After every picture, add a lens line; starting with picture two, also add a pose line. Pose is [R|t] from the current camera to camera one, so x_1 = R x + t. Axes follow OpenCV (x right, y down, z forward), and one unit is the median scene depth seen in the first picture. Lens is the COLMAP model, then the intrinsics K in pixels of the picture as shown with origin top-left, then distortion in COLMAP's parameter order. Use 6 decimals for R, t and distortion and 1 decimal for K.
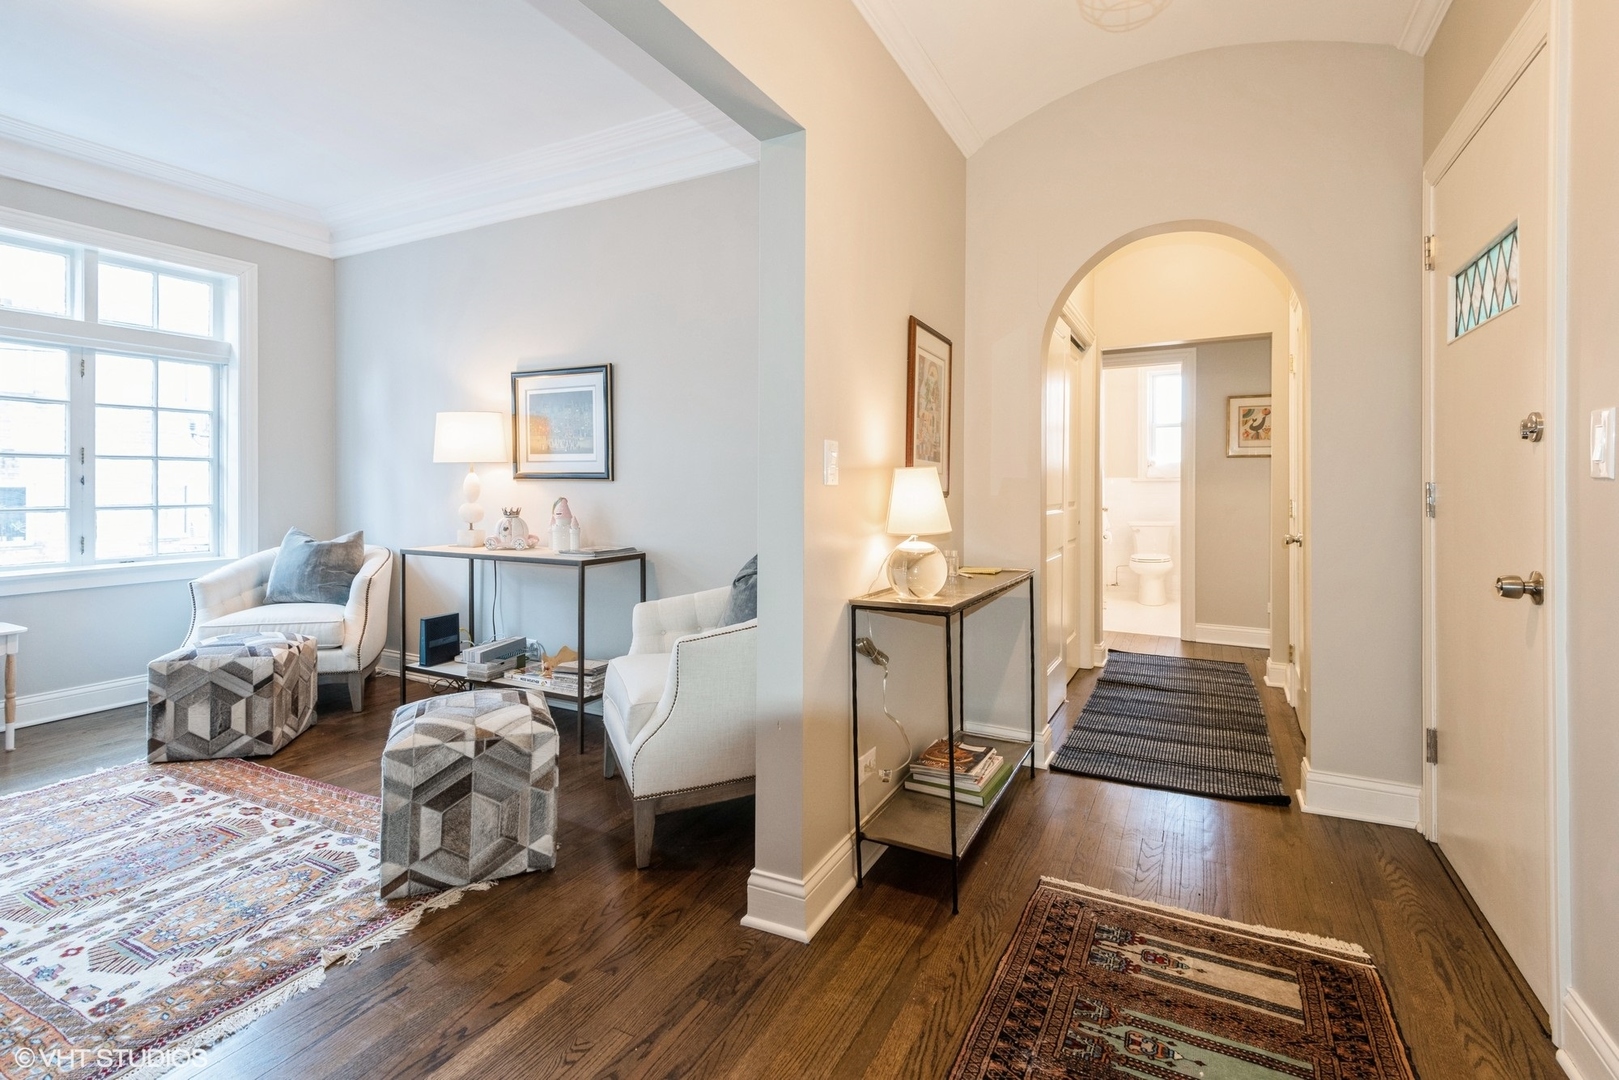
lens RADIAL K [[740.4, 0, 816.0], [0, 740.4, 496.8], [0, 0, 1]] dist [0.000421, -0.004984]
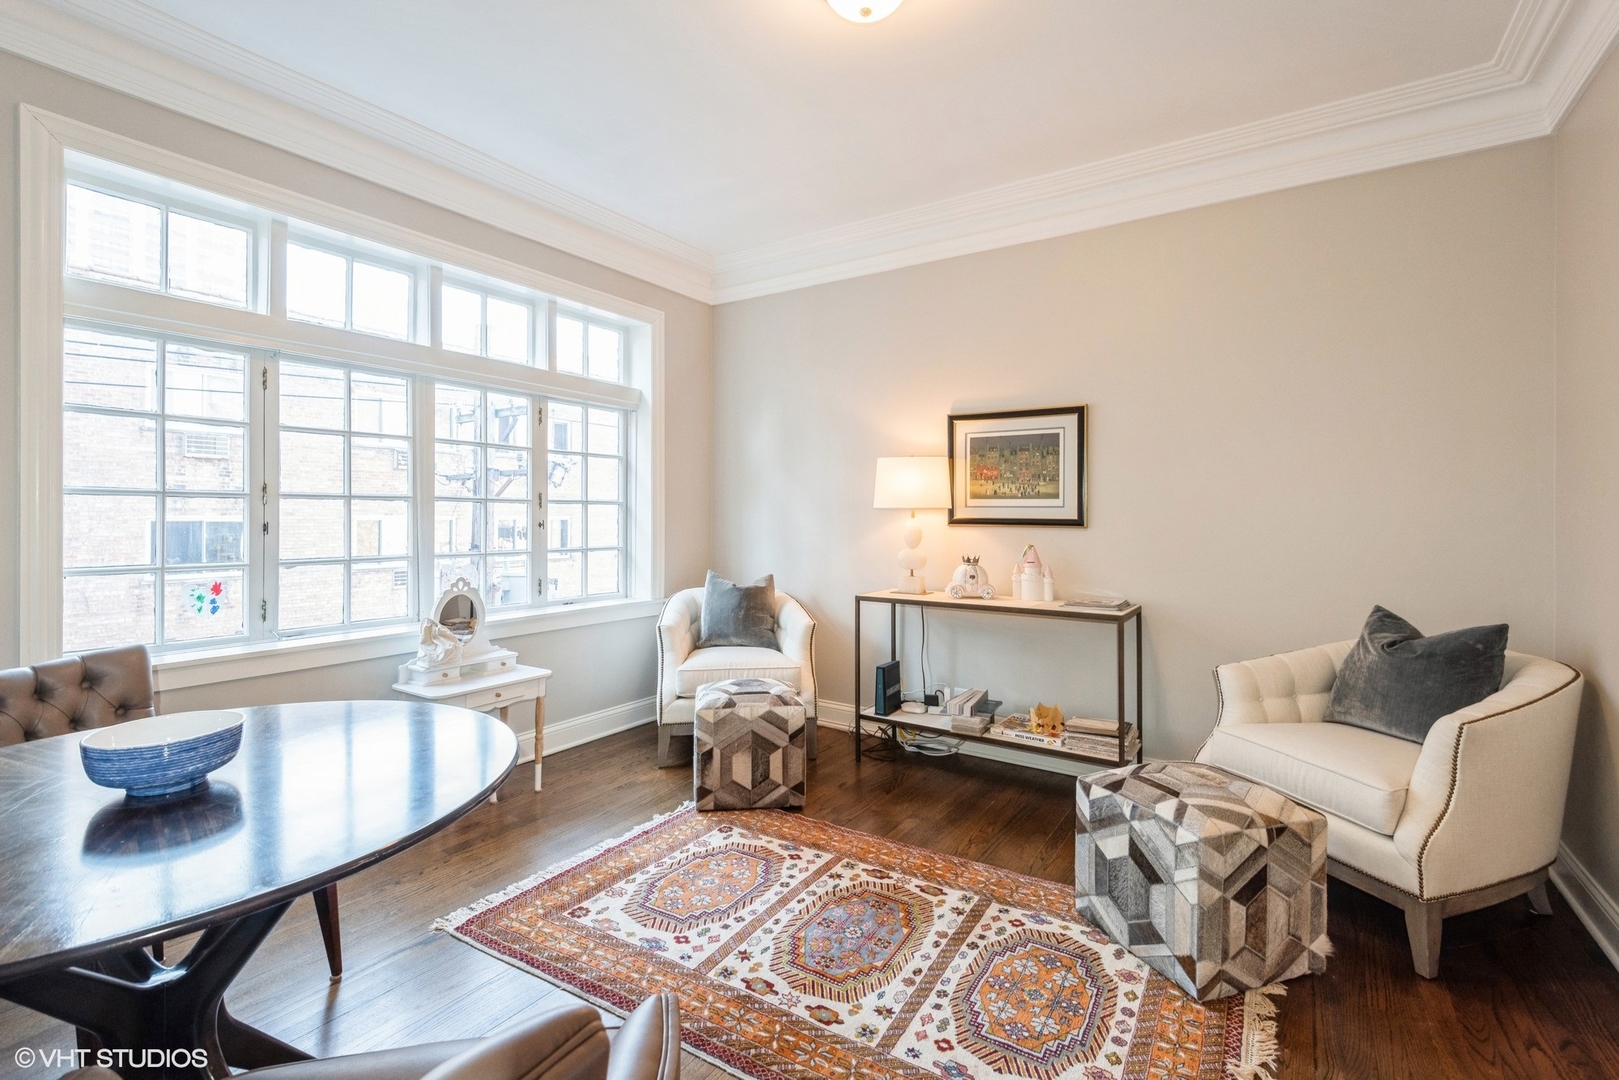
lens RADIAL K [[736.4, 0, 820.2], [0, 736.4, 526.3], [0, 0, 1]] dist [0.033692, -0.022821]
pose [[0.992901, 0.004618, -0.118855, -0.613212], [-0.004892, 0.999986, -0.002011, -0.024659], [0.118844, 0.002579, 0.992910, 0.018360]]
